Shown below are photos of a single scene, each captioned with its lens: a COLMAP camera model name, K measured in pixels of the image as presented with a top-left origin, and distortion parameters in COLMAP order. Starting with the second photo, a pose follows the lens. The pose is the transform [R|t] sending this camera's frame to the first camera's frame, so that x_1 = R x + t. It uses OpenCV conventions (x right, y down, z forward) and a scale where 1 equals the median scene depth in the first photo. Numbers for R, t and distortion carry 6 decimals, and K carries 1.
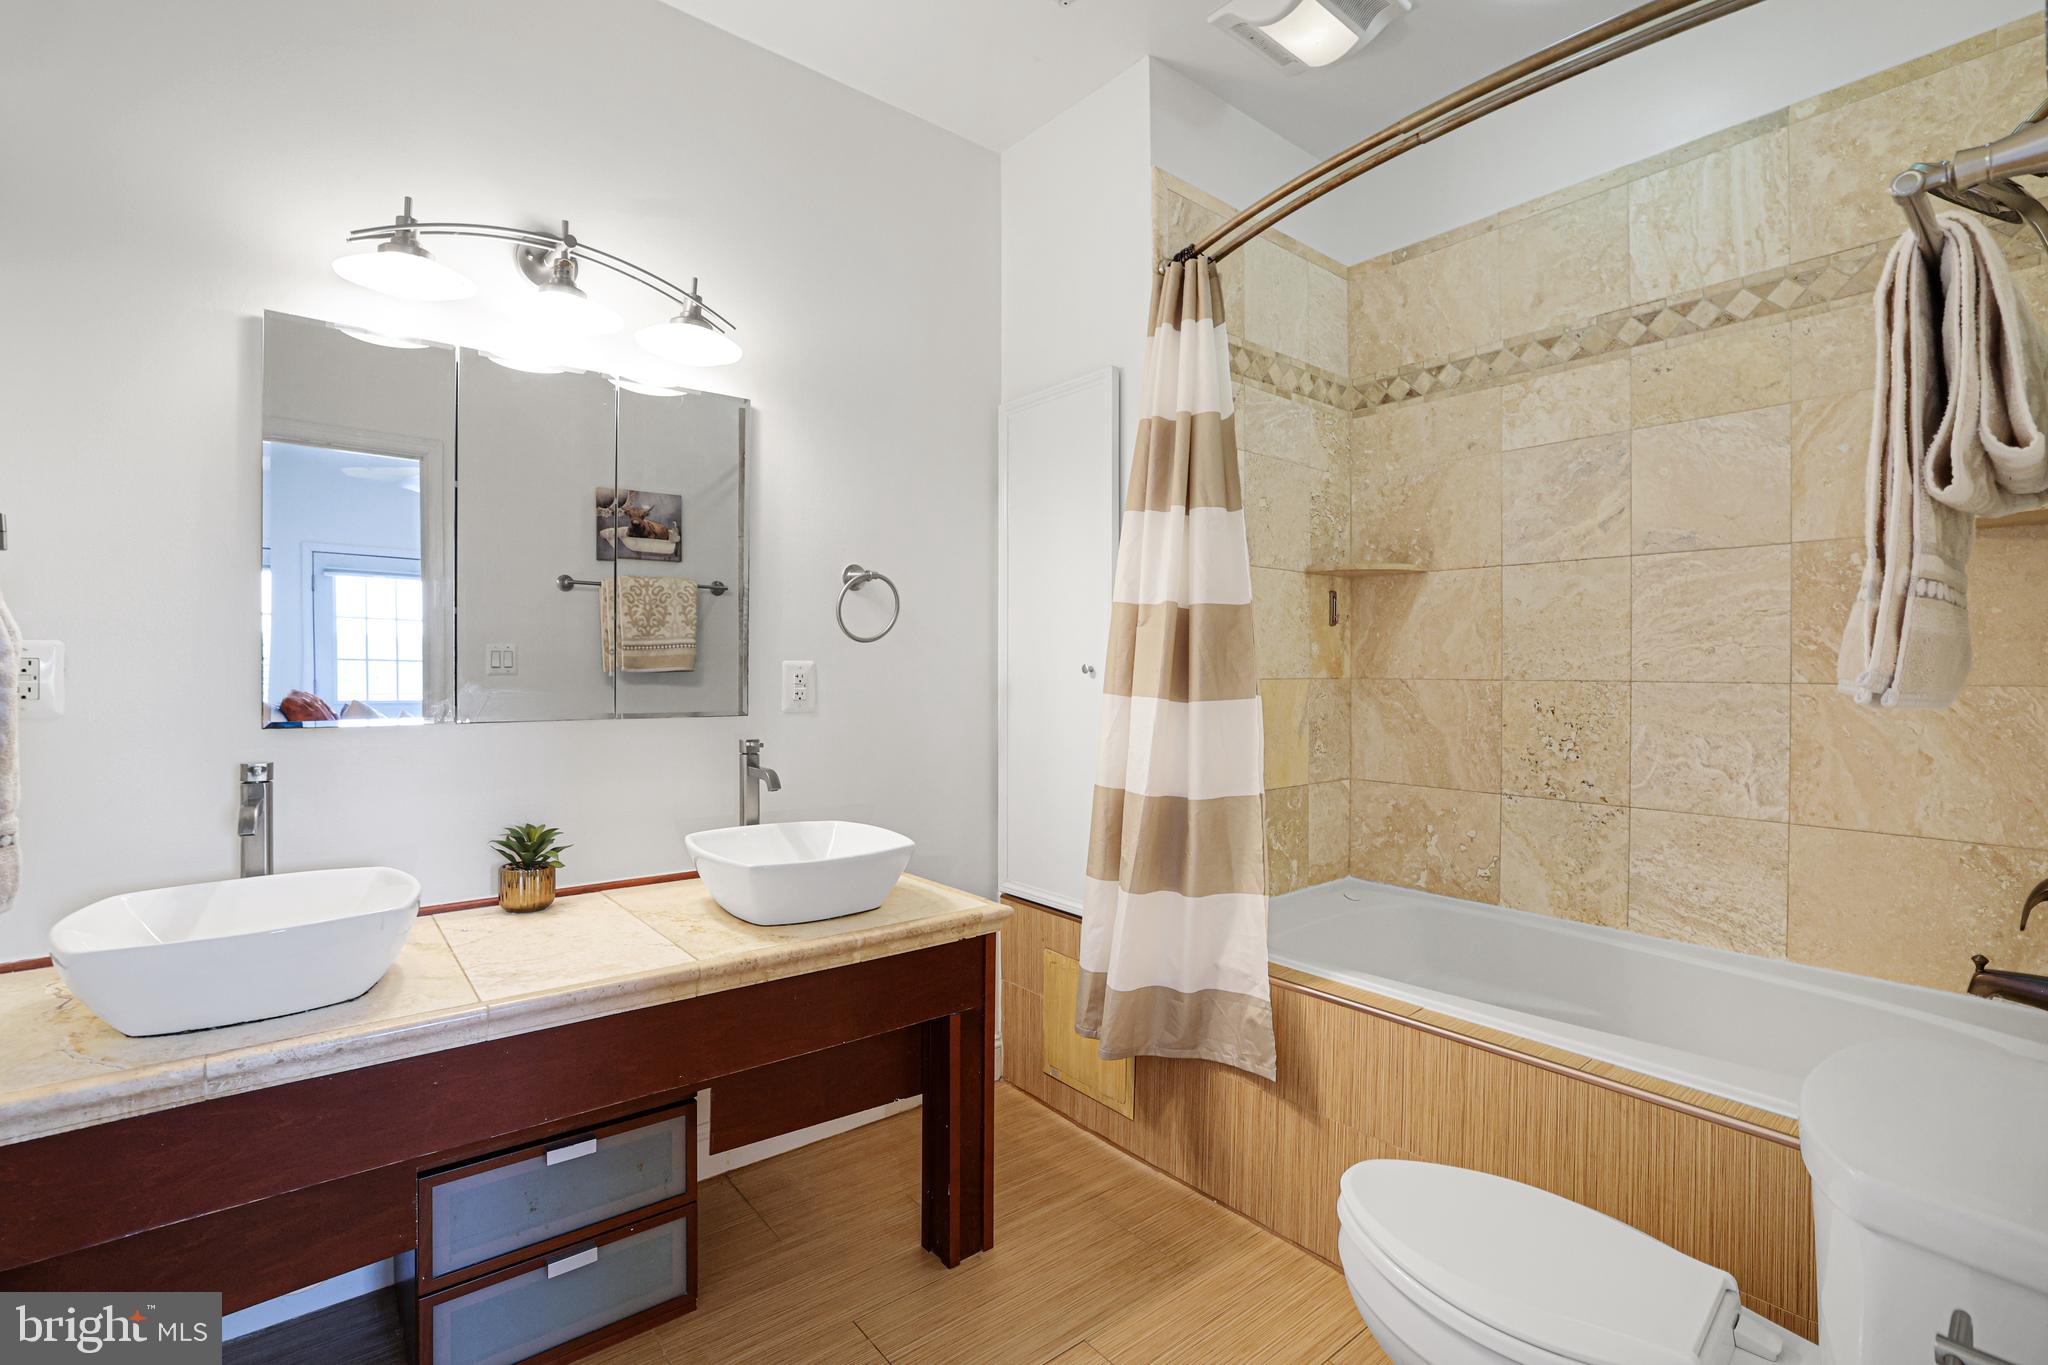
lens RADIAL K [[918.2, 0, 1006.5], [0, 918.2, 670.1], [0, 0, 1]] dist [-0.047951, 0.018962]
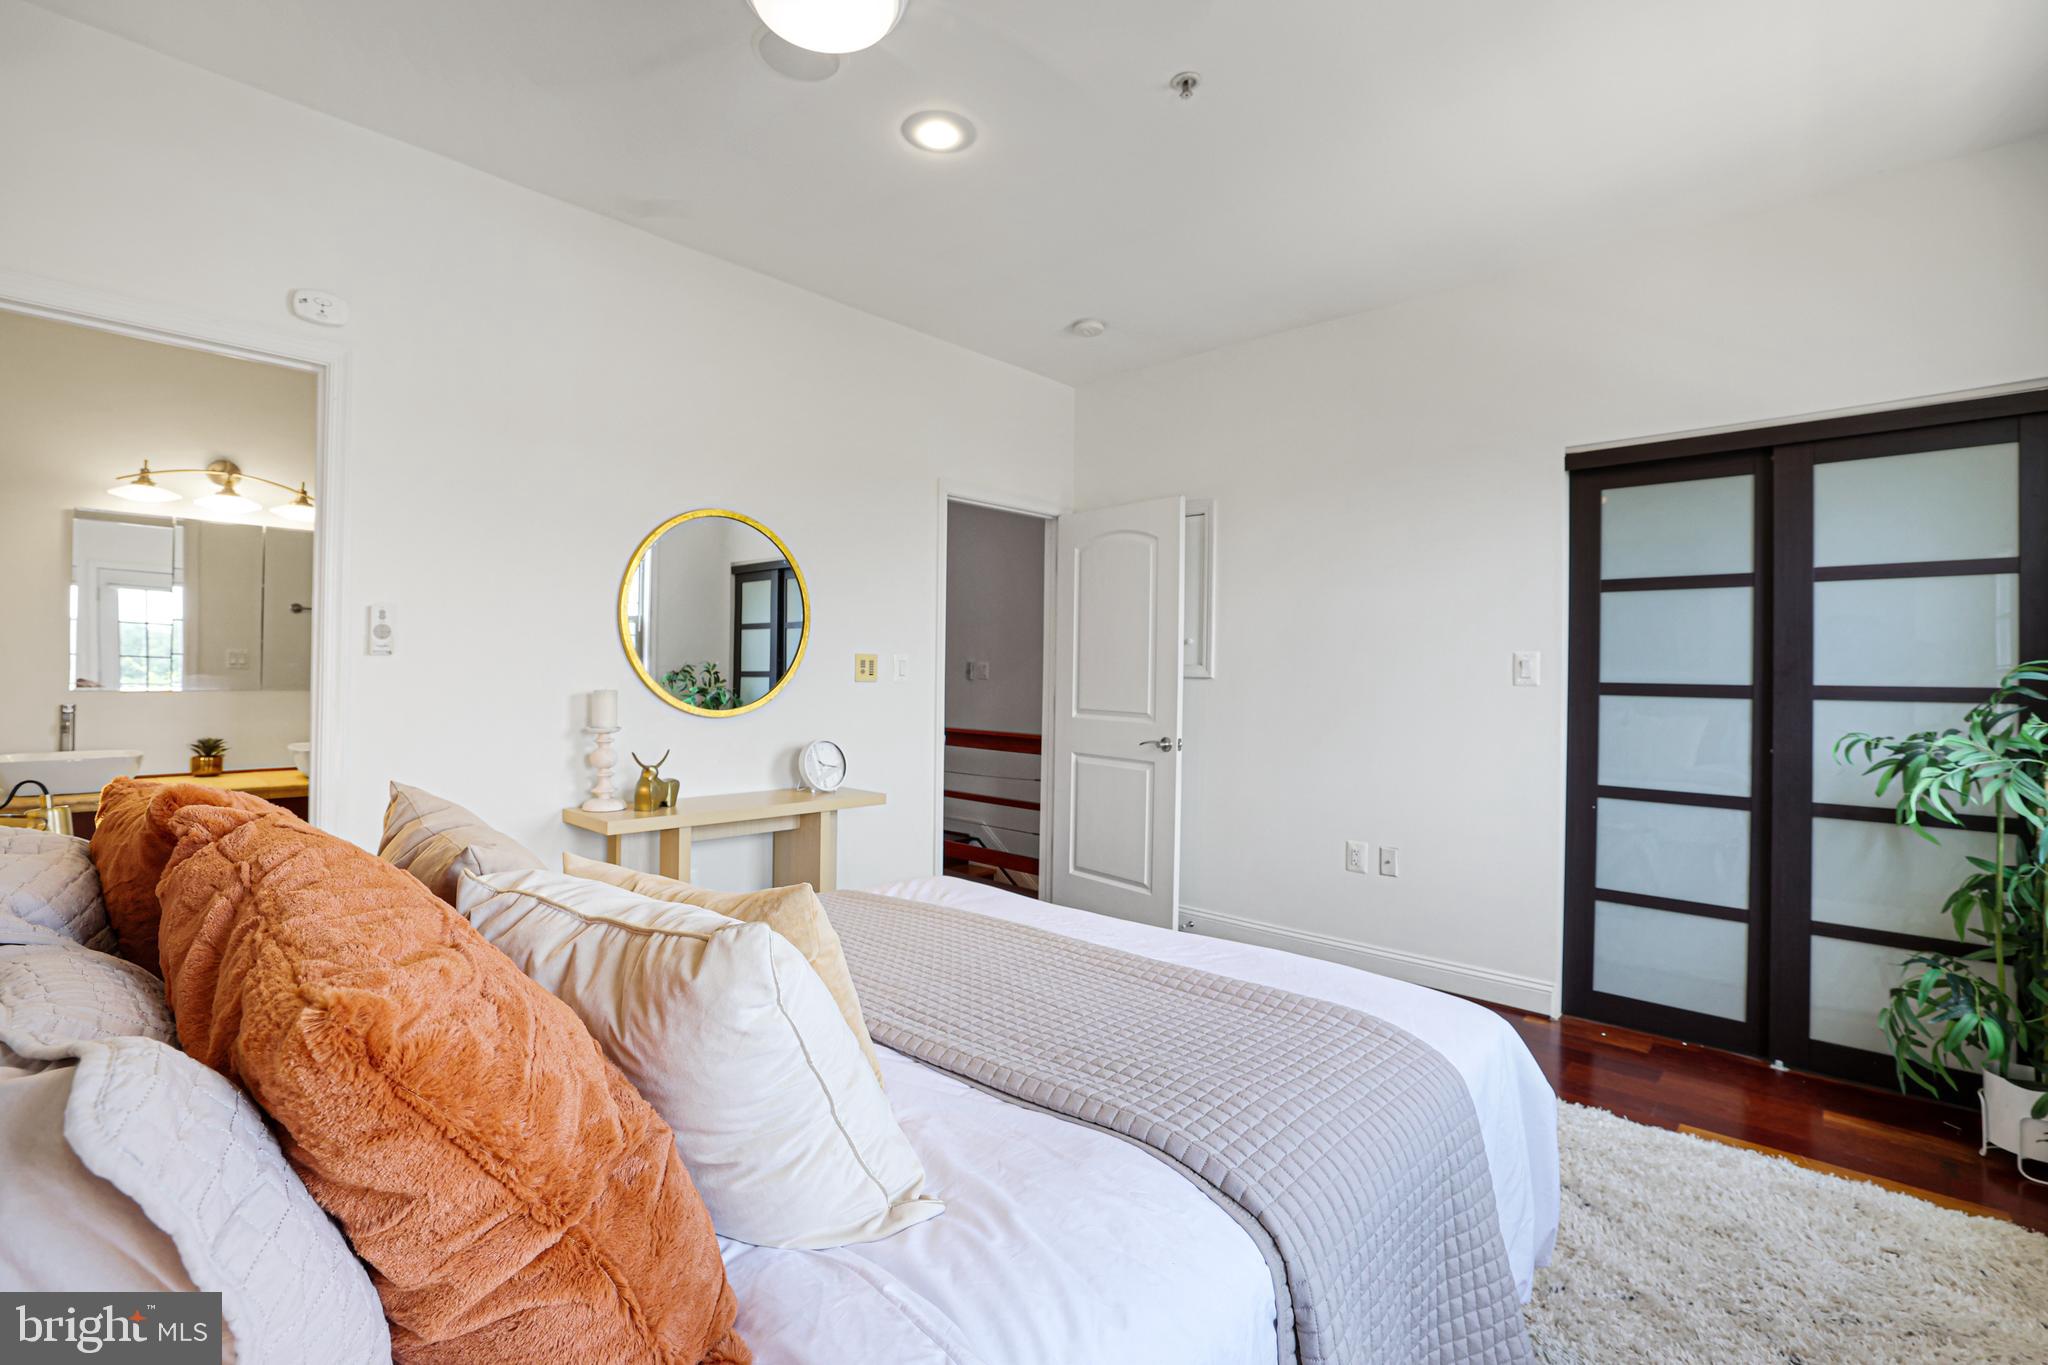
lens RADIAL K [[898.6, 0, 1003.8], [0, 898.6, 662.8], [0, 0, 1]] dist [-0.061849, 0.020423]
pose [[0.988793, 0.012606, 0.148757, 0.917233], [-0.011027, 0.999874, -0.011435, -0.004631], [-0.148882, 0.009666, 0.988808, -1.164236]]
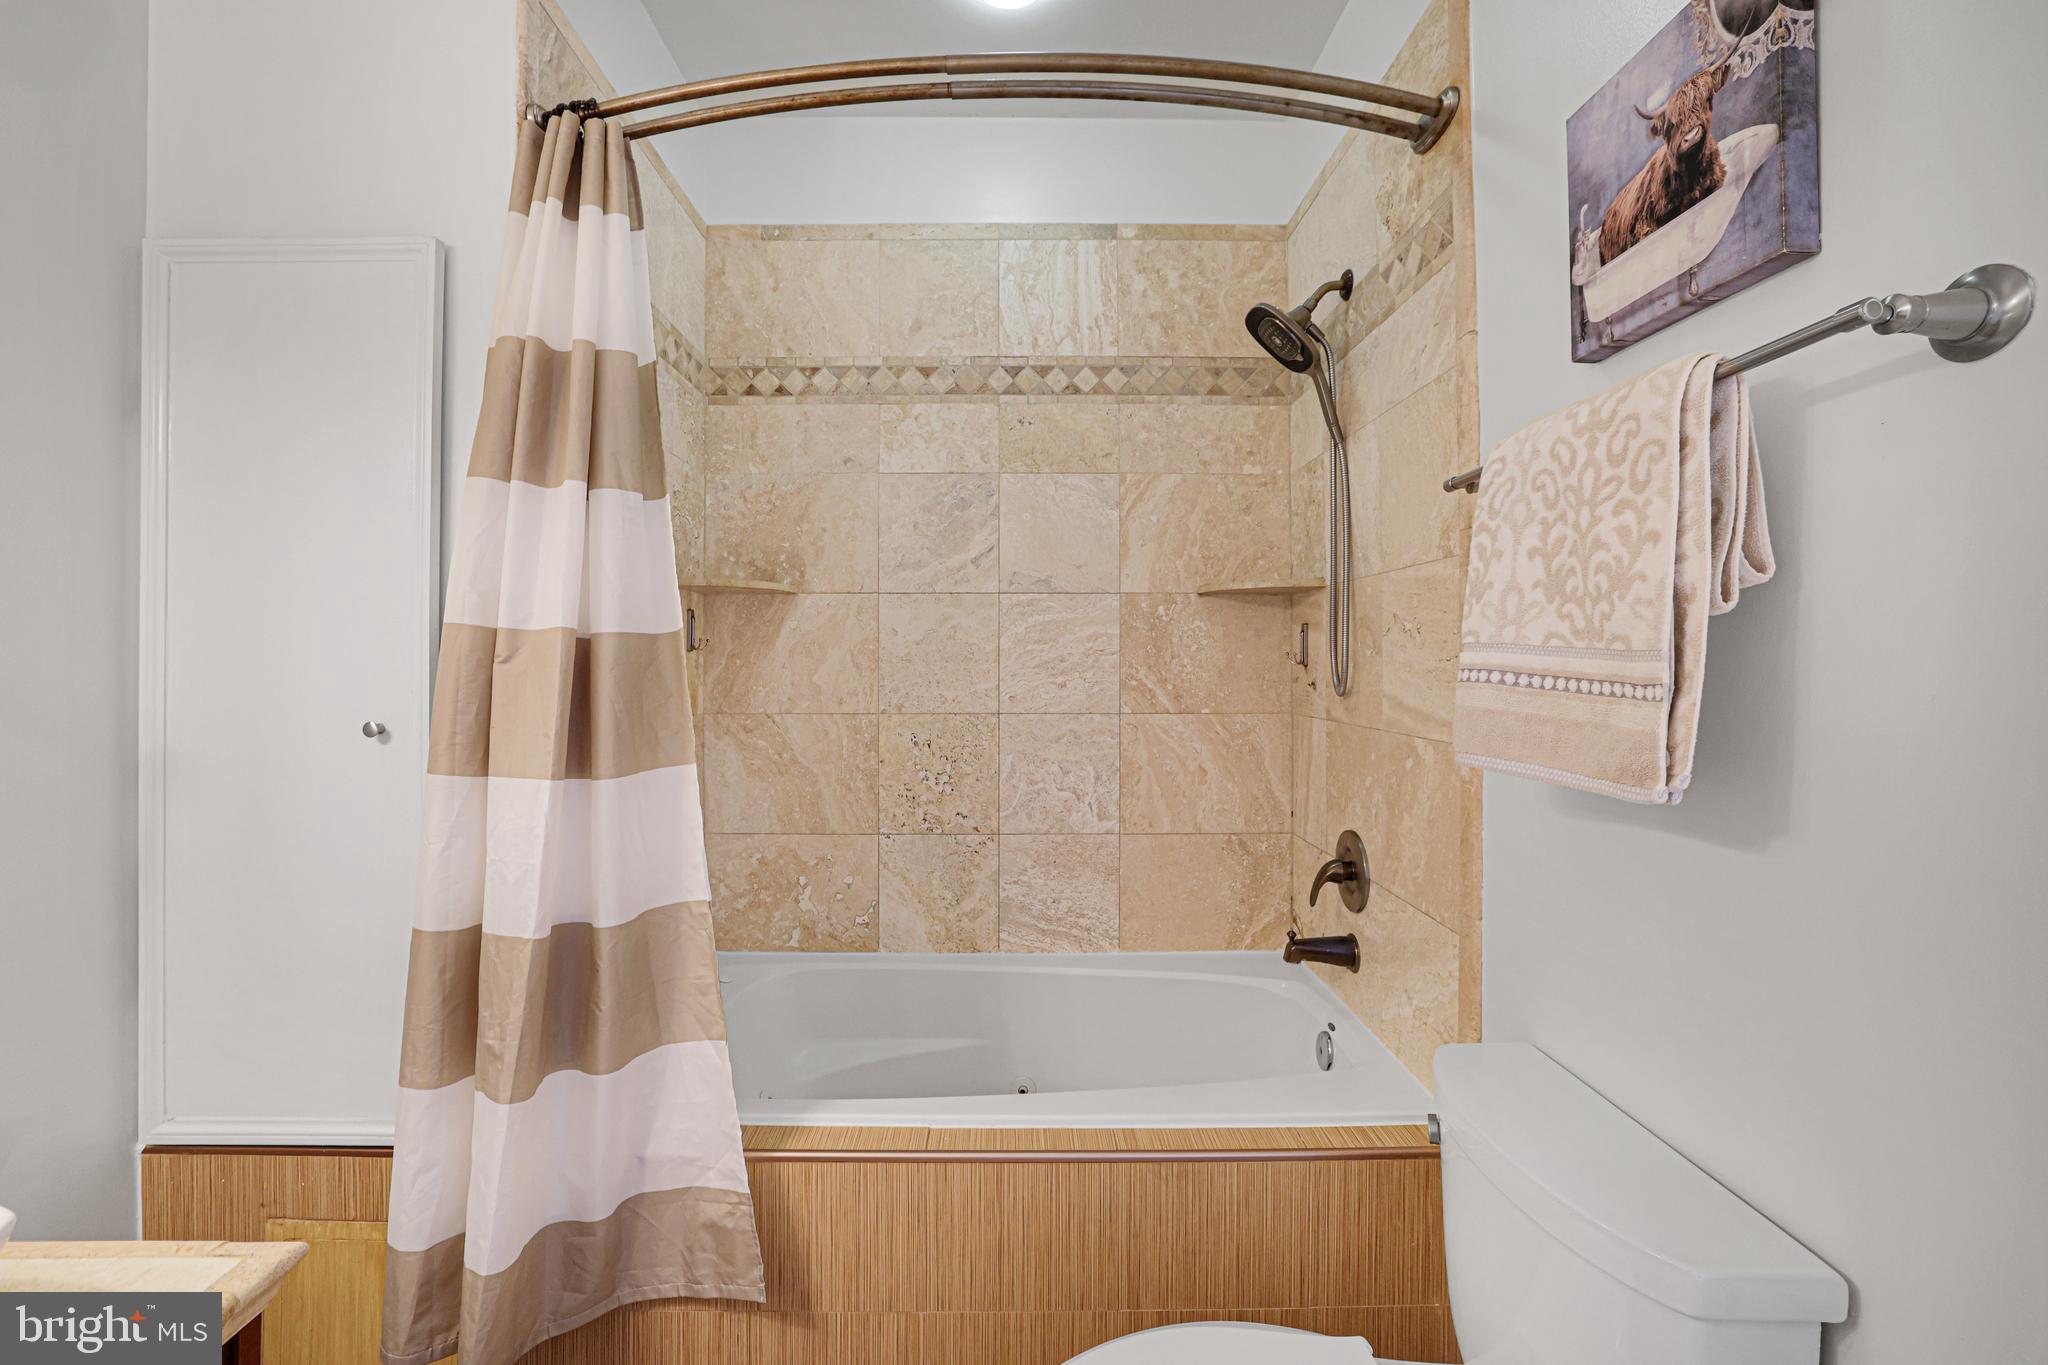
lens RADIAL K [[888.5, 0, 1012.7], [0, 888.5, 656.5], [0, 0, 1]] dist [-0.052203, 0.018509]
pose [[0.619859, 0.003674, 0.784704, -0.109104], [0.003921, 0.999962, -0.007779, -0.047532], [-0.784703, 0.007899, 0.619821, 0.363947]]
